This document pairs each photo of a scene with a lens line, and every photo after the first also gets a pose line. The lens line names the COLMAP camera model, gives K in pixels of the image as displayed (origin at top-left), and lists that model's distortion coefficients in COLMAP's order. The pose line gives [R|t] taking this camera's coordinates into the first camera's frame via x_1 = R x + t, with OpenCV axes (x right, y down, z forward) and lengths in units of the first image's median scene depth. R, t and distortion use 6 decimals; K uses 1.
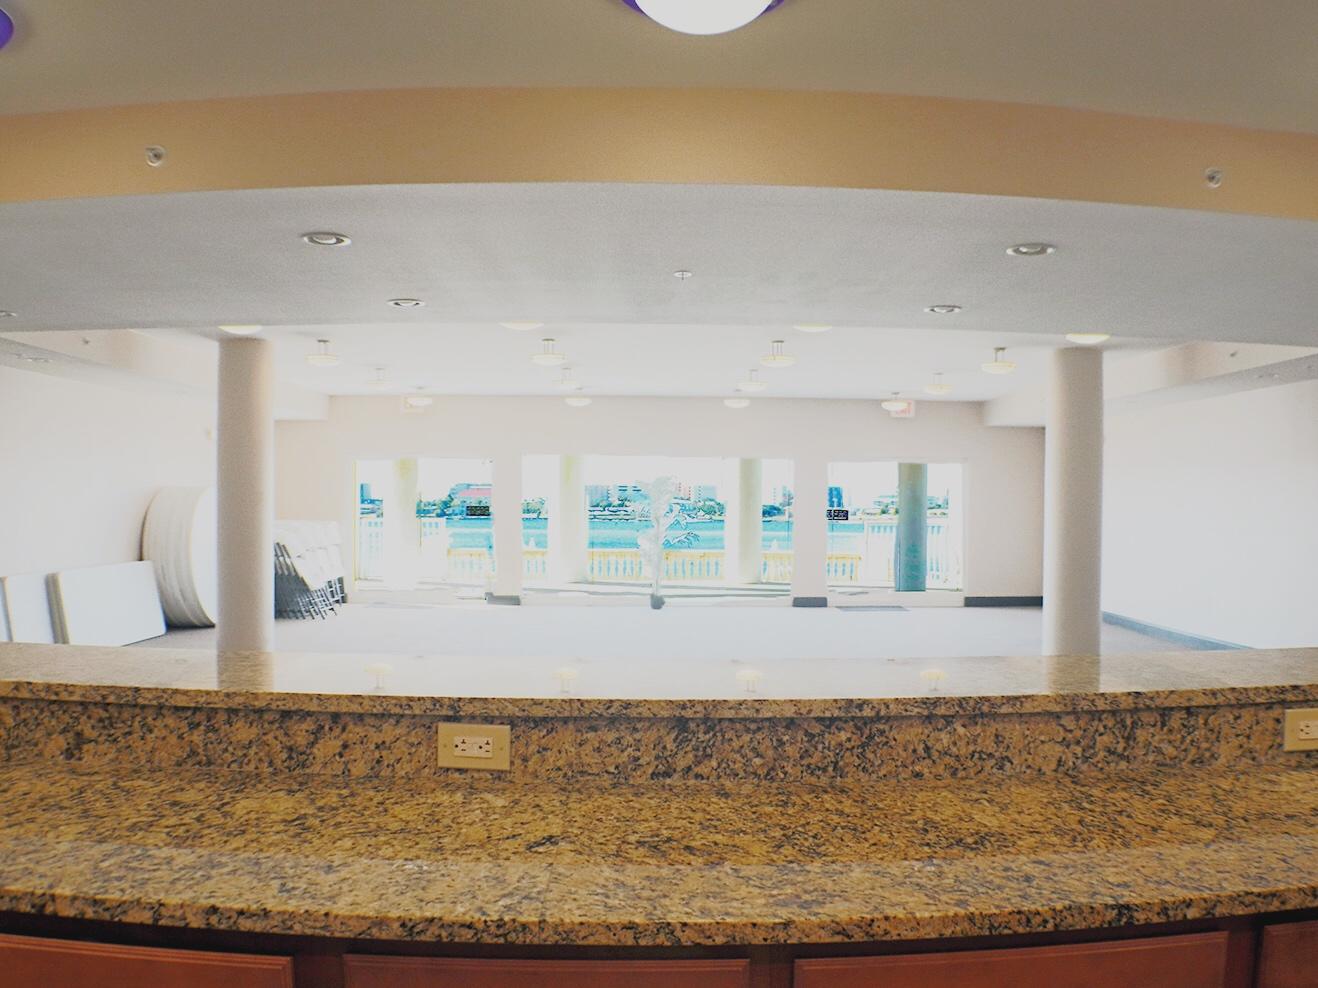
lens RADIAL K [[1063.9, 0, 659.0], [0, 1063.9, 494.0], [0, 0, 1]] dist [-0.239724, 0.105356]
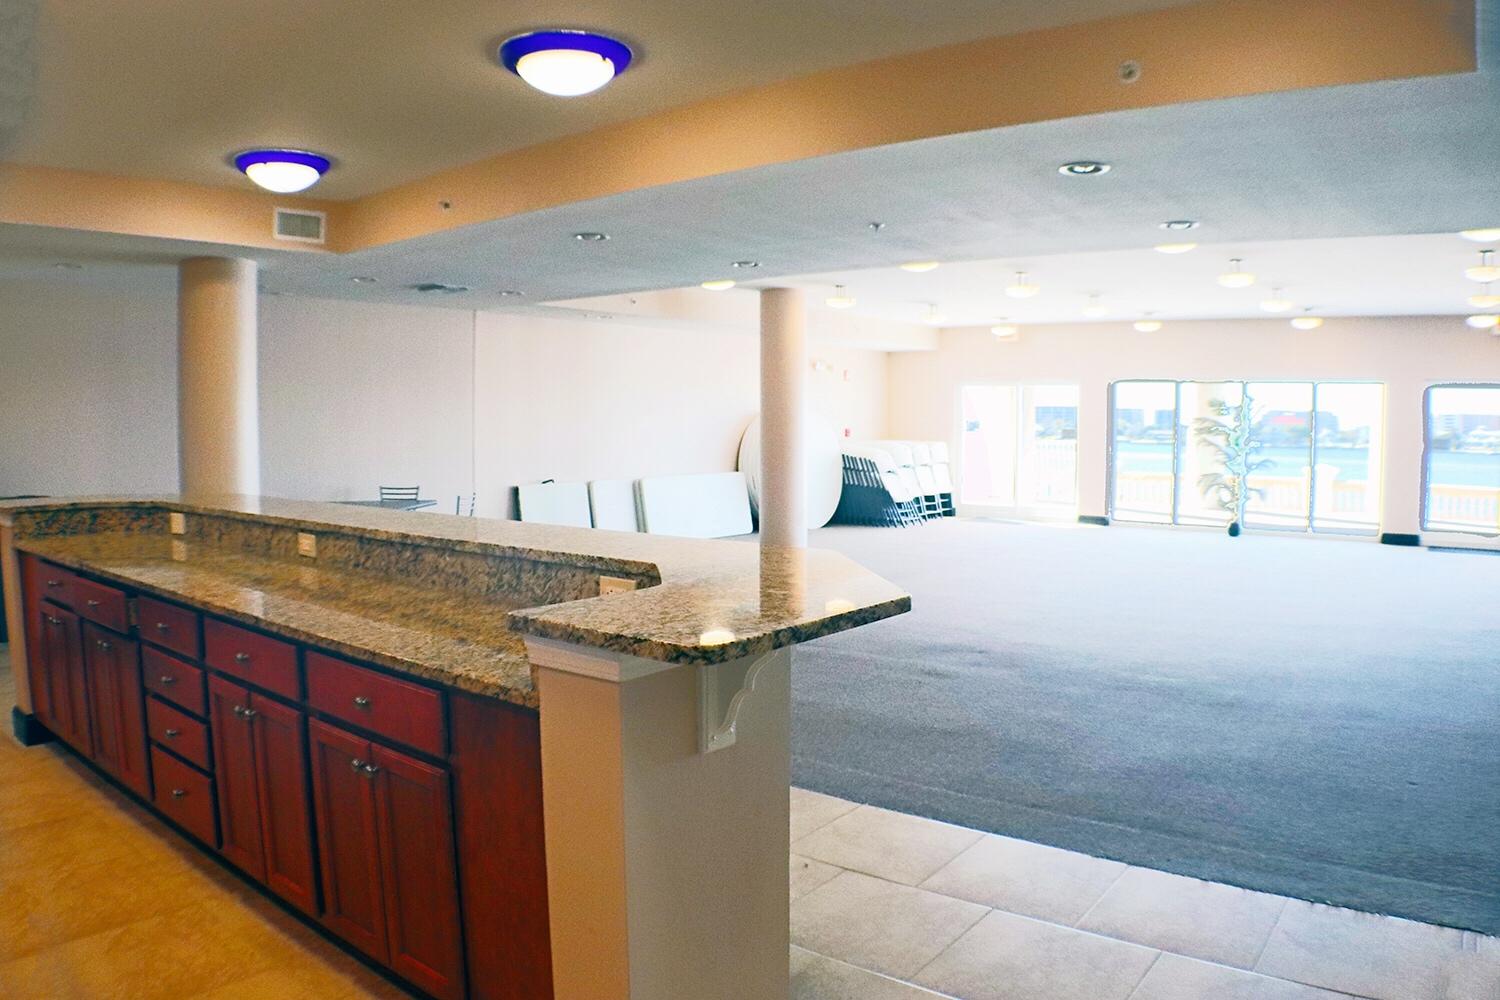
lens RADIAL K [[1063.5, 0, 750.0], [0, 1063.5, 500.0], [0, 0, 1]] dist [-0.259860, 0.117057]
pose [[0.774077, 0.043493, -0.631596, 0.656197], [0.006142, 0.997075, 0.076187, 0.004354], [0.633062, -0.062854, 0.771545, 0.008748]]
